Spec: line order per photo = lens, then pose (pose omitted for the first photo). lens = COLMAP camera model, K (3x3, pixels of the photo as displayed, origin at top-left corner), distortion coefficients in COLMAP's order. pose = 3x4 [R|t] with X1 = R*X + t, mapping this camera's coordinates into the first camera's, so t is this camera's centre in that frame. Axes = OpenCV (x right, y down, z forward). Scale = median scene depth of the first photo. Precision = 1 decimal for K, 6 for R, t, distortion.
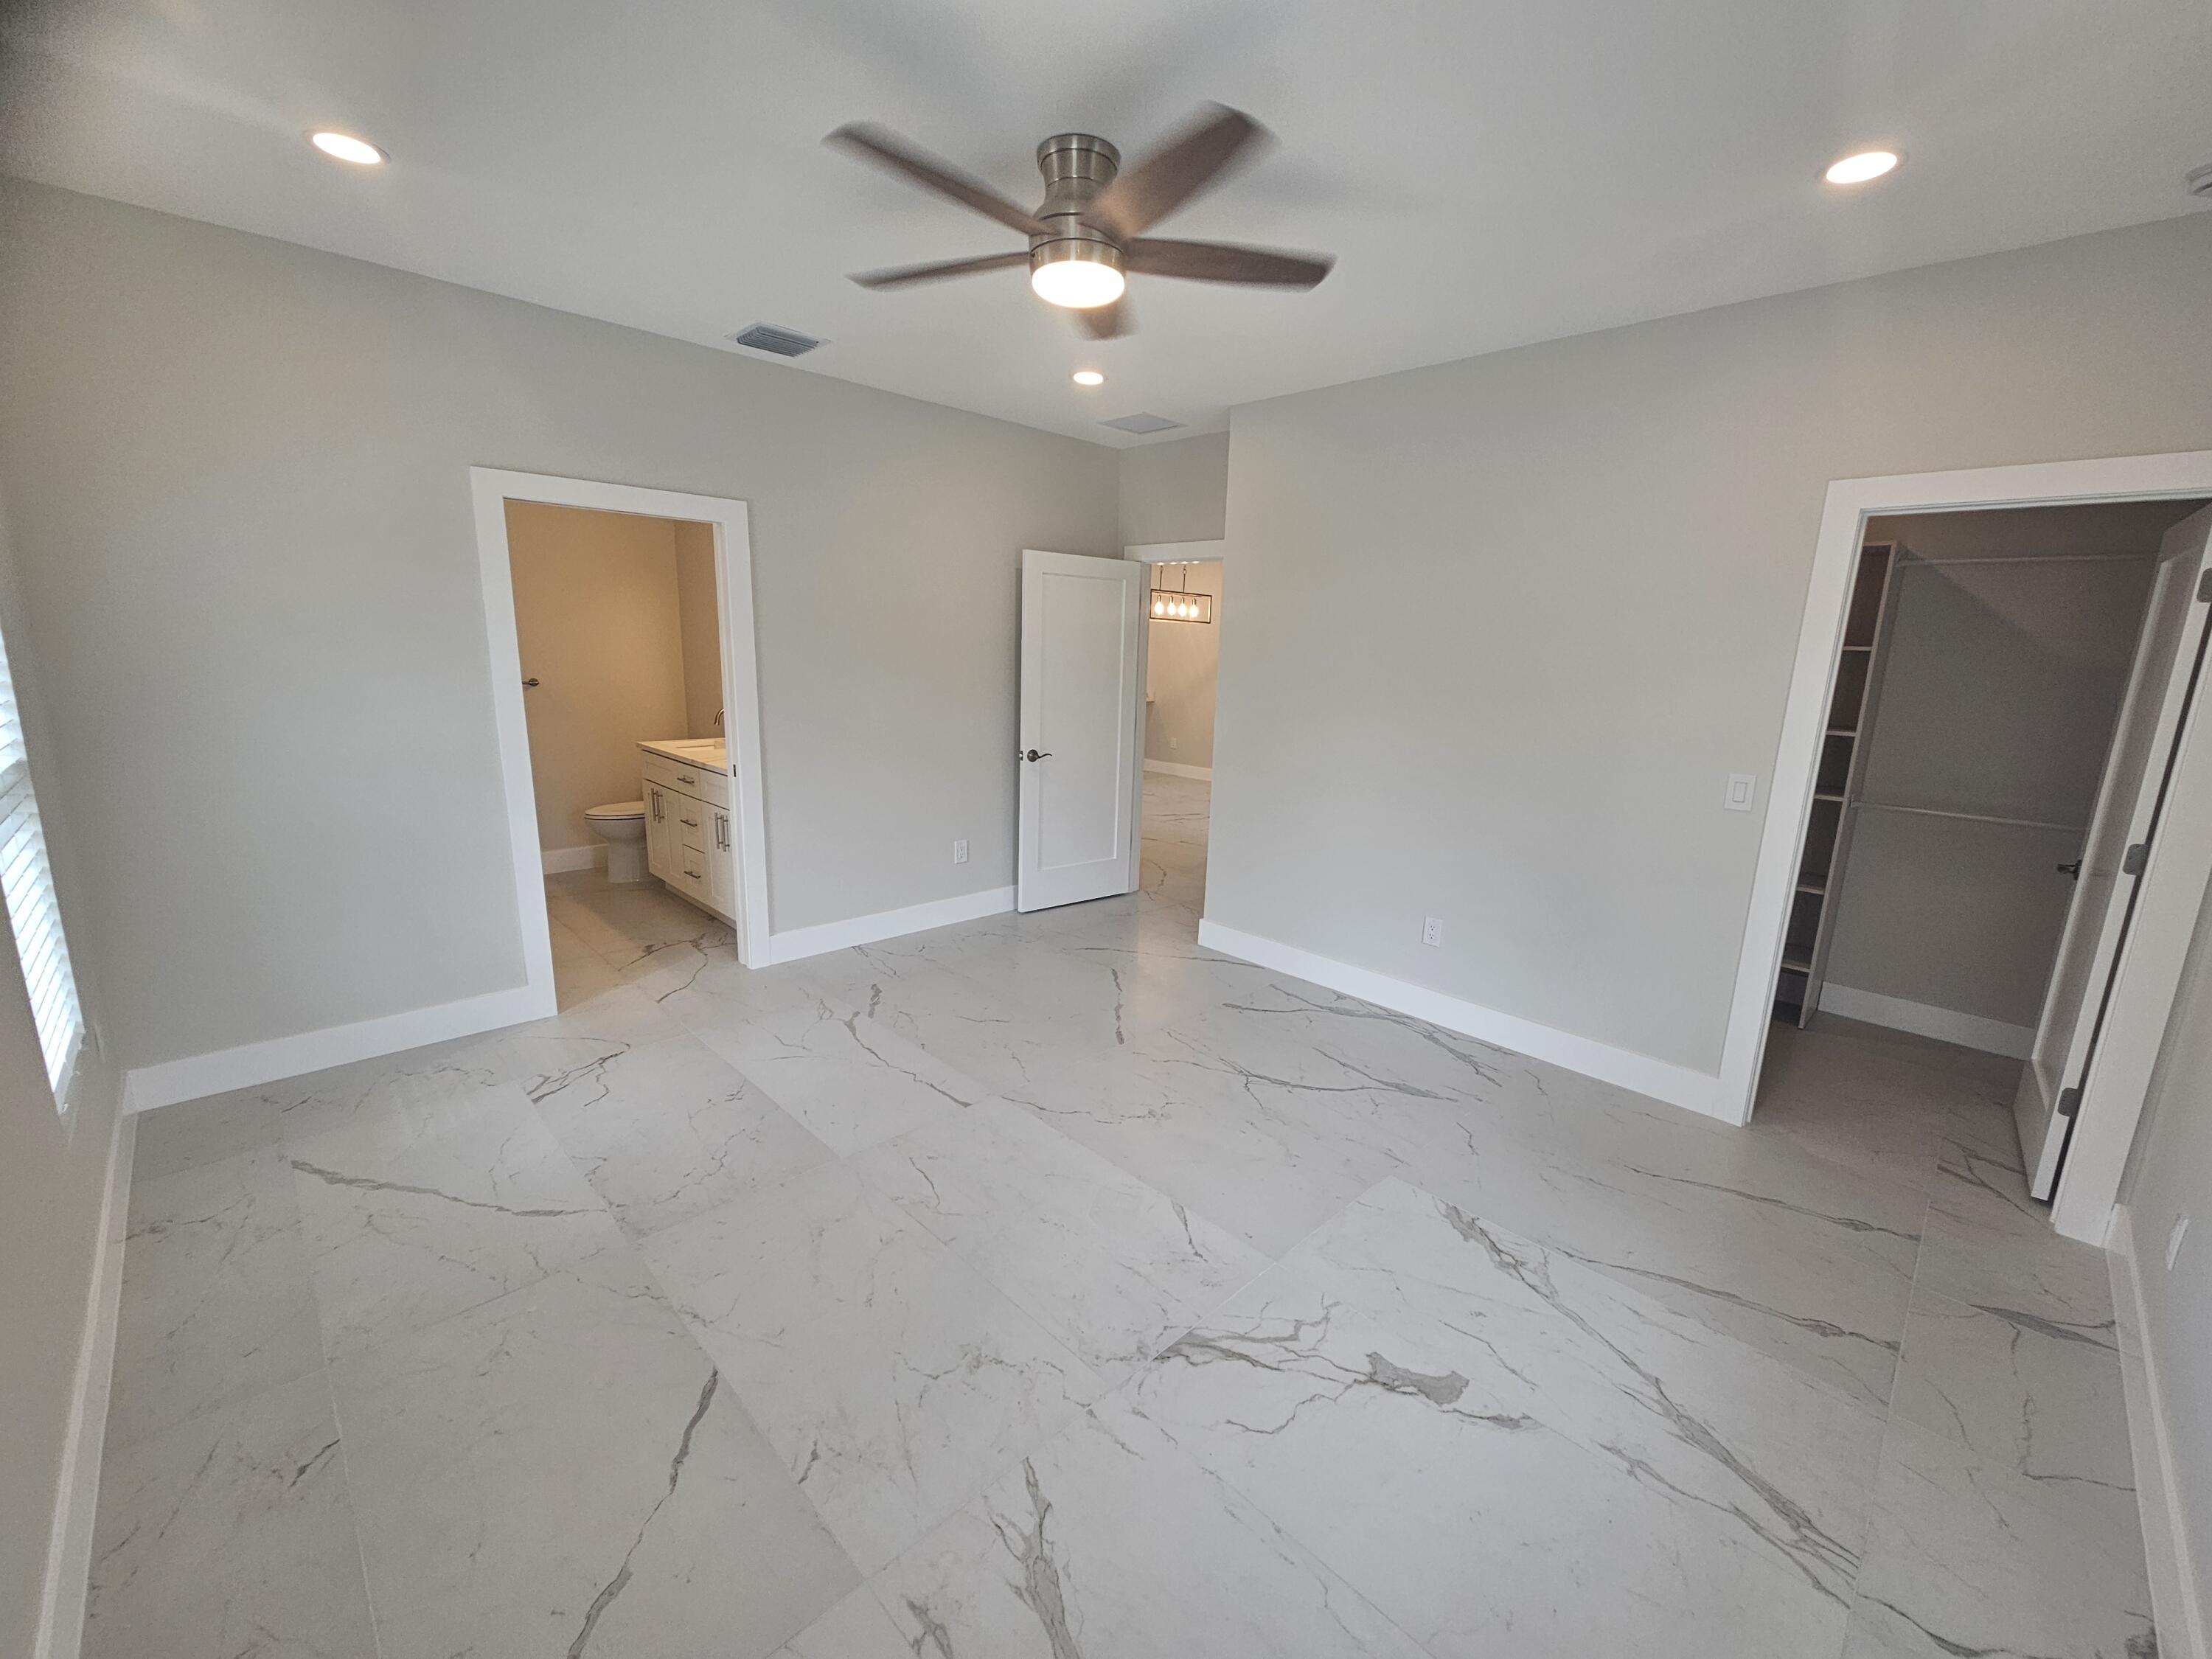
lens RADIAL K [[905.8, 0, 1129.0], [0, 905.8, 831.0], [0, 0, 1]] dist [-0.005554, 0.002177]
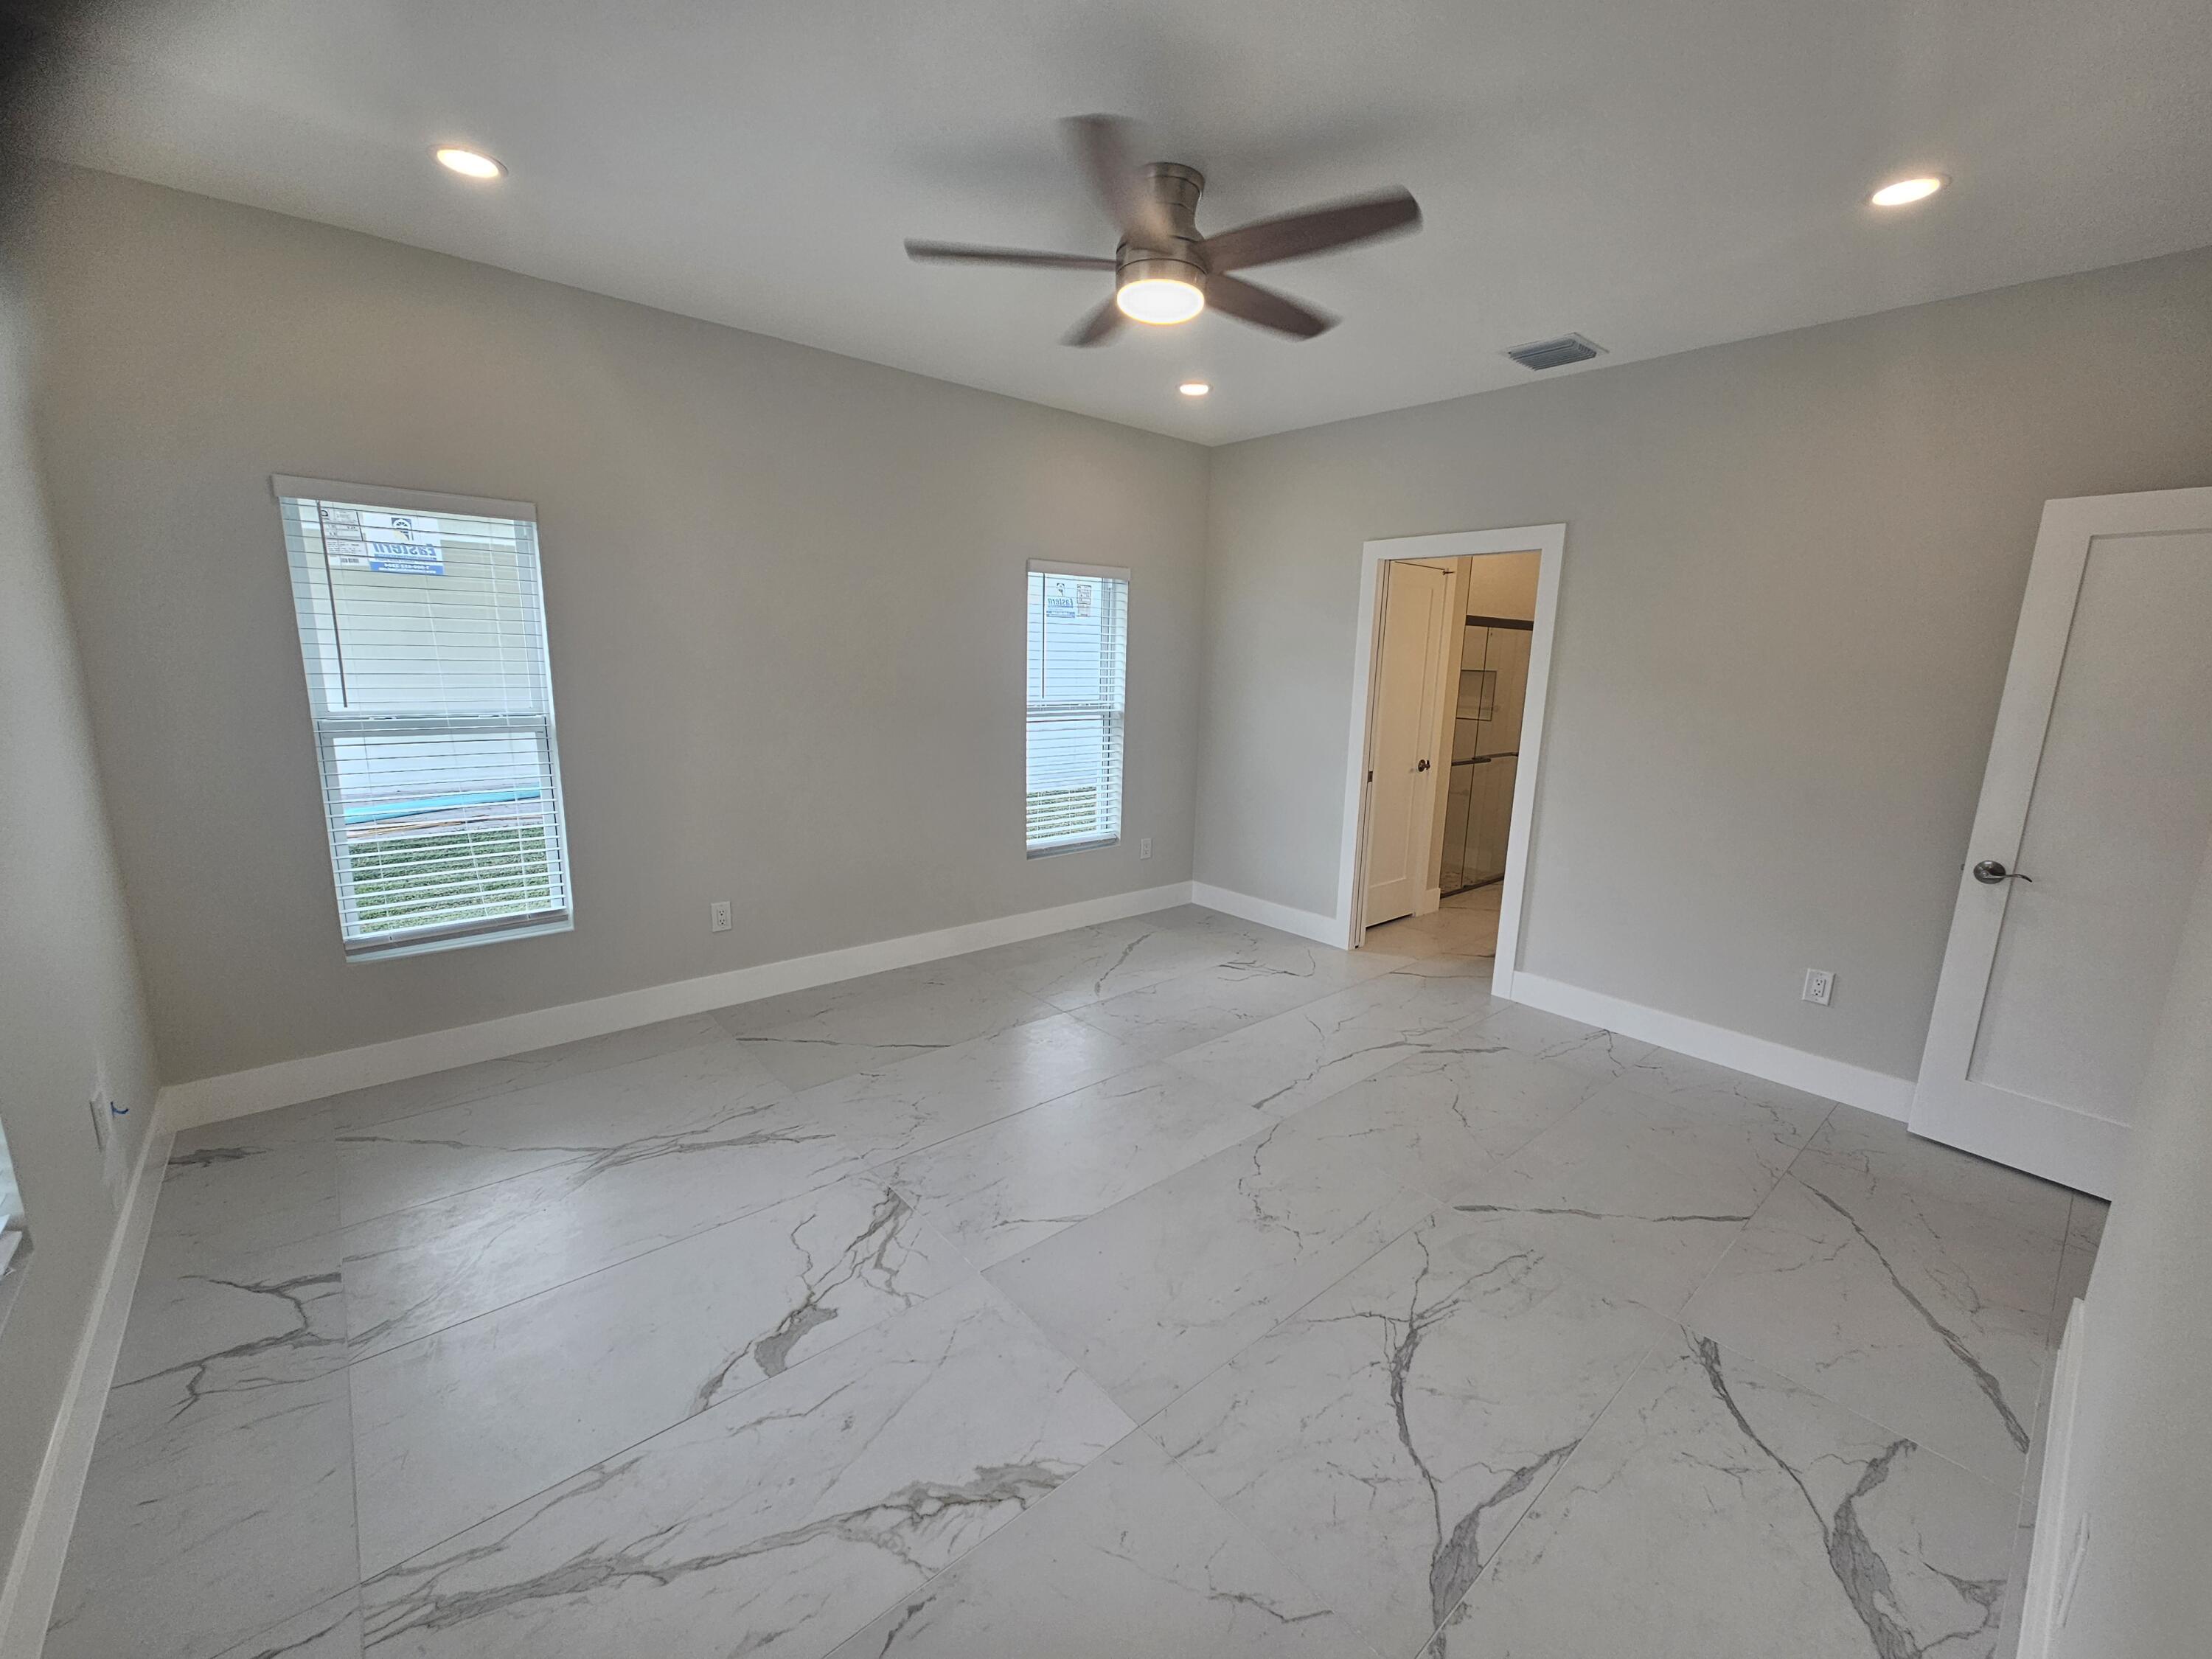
lens RADIAL K [[905.8, 0, 1104.6], [0, 905.8, 821.7], [0, 0, 1]] dist [-0.005554, 0.002177]
pose [[-0.080902, 0.148304, -0.985627, 0.911173], [-0.234497, 0.958279, 0.163437, -0.146142], [0.968745, 0.244349, -0.042750, 0.940710]]
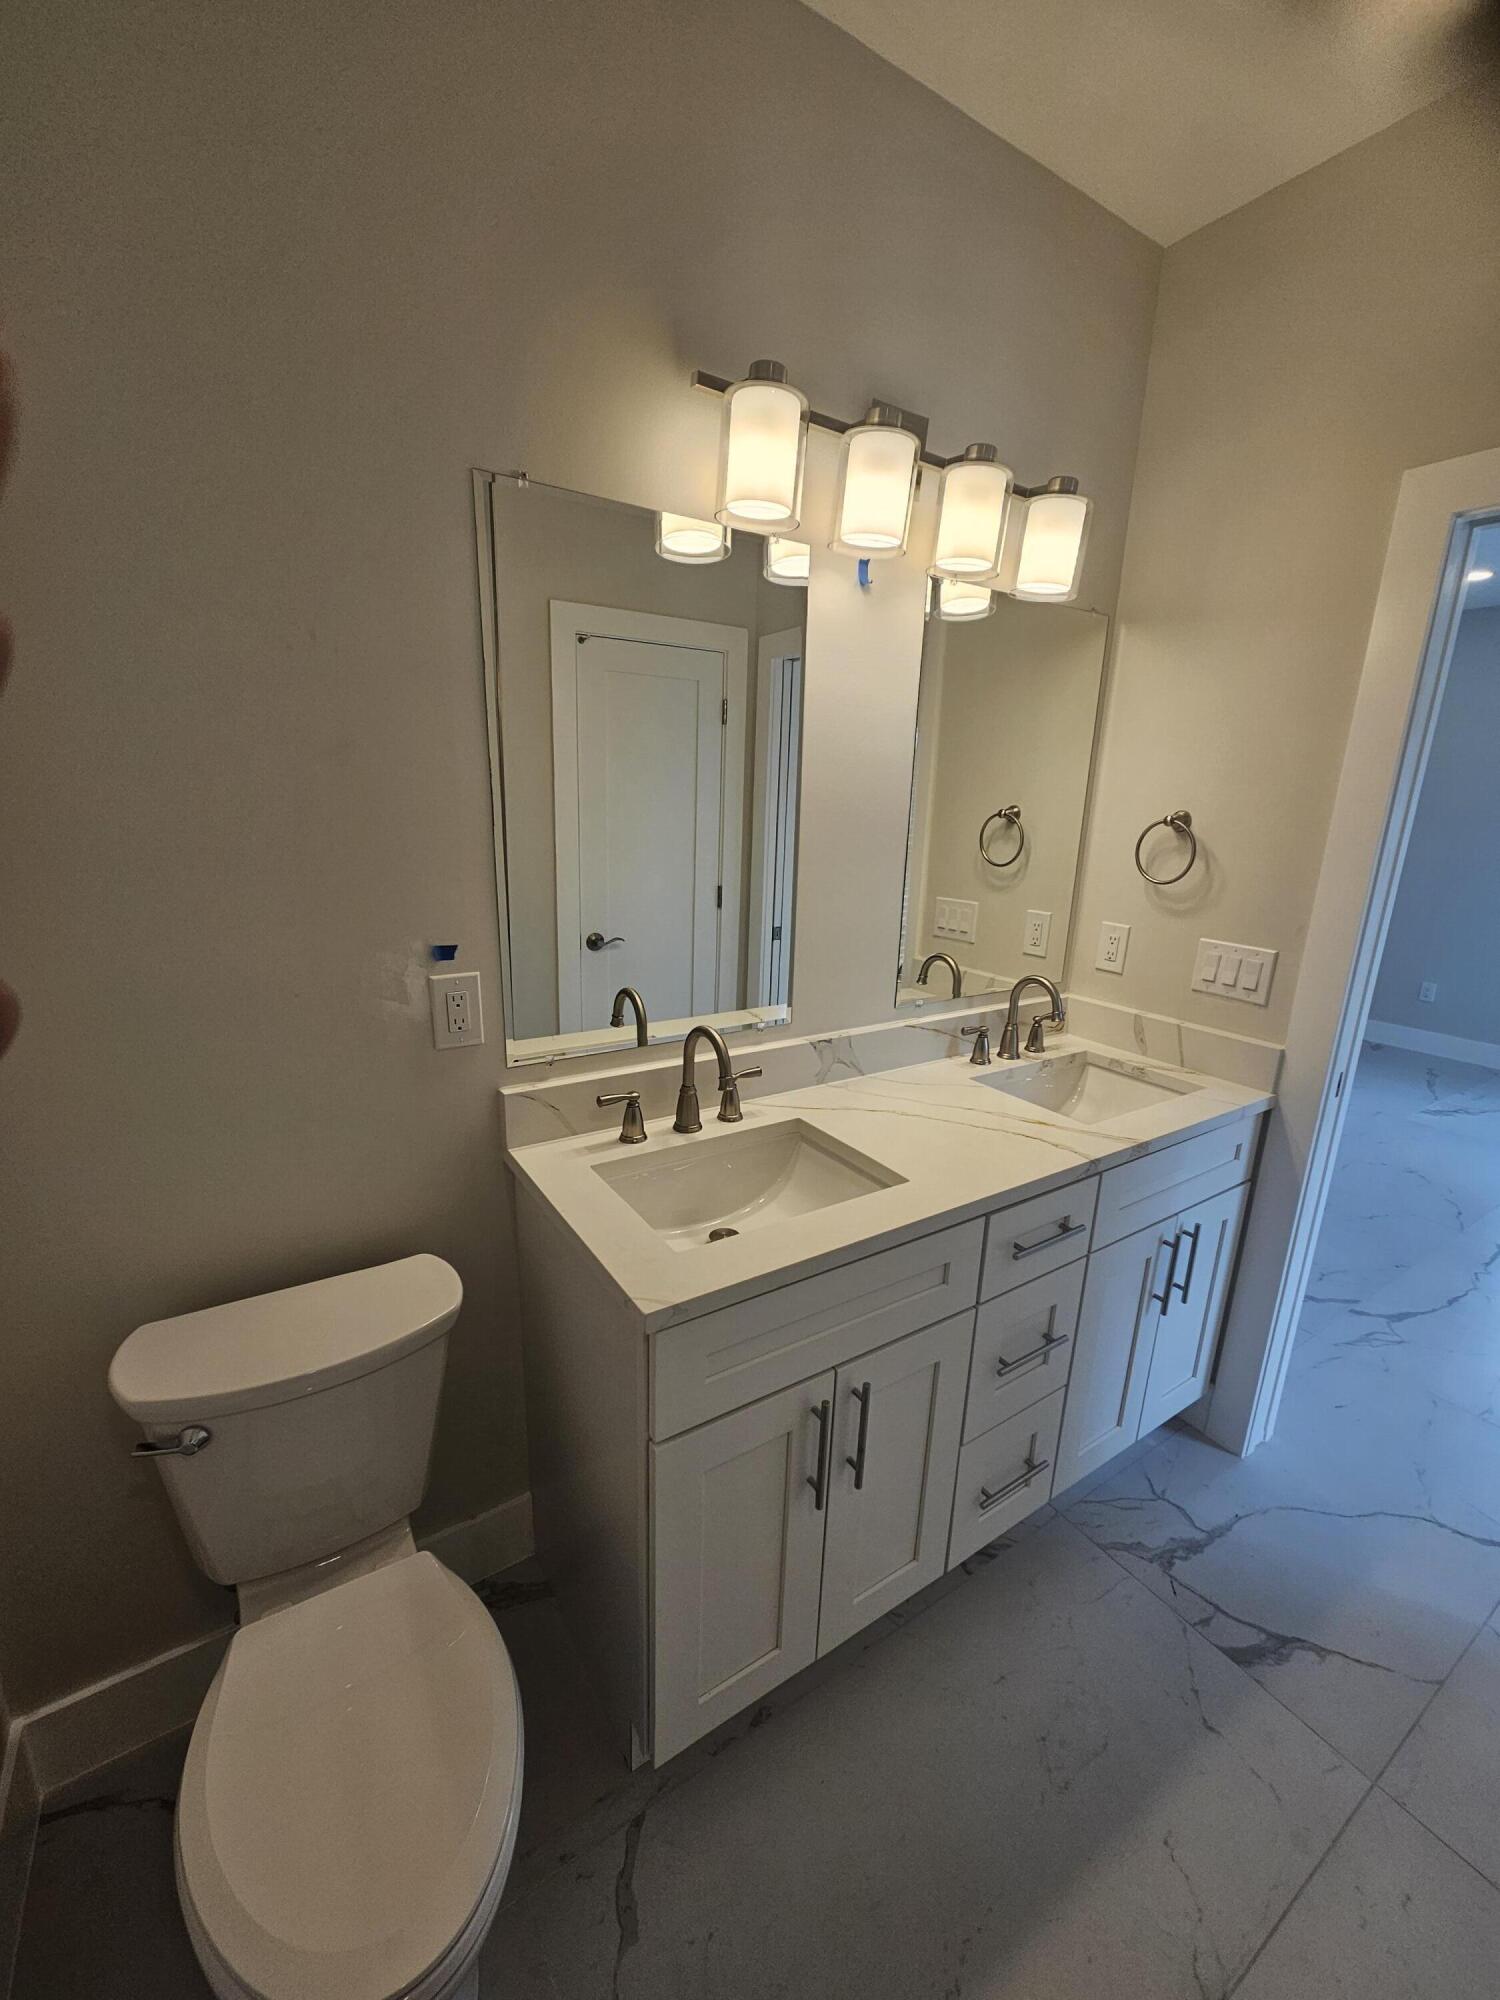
lens RADIAL K [[819.0, 0, 741.1], [0, 819.0, 1006.5], [0, 0, 1]] dist [-0.005554, 0.002177]
pose [[0.215369, -0.273223, 0.937532, -1.389377], [0.180791, 0.954621, 0.236672, -0.409122], [-0.959651, 0.118526, 0.254992, 1.845683]]
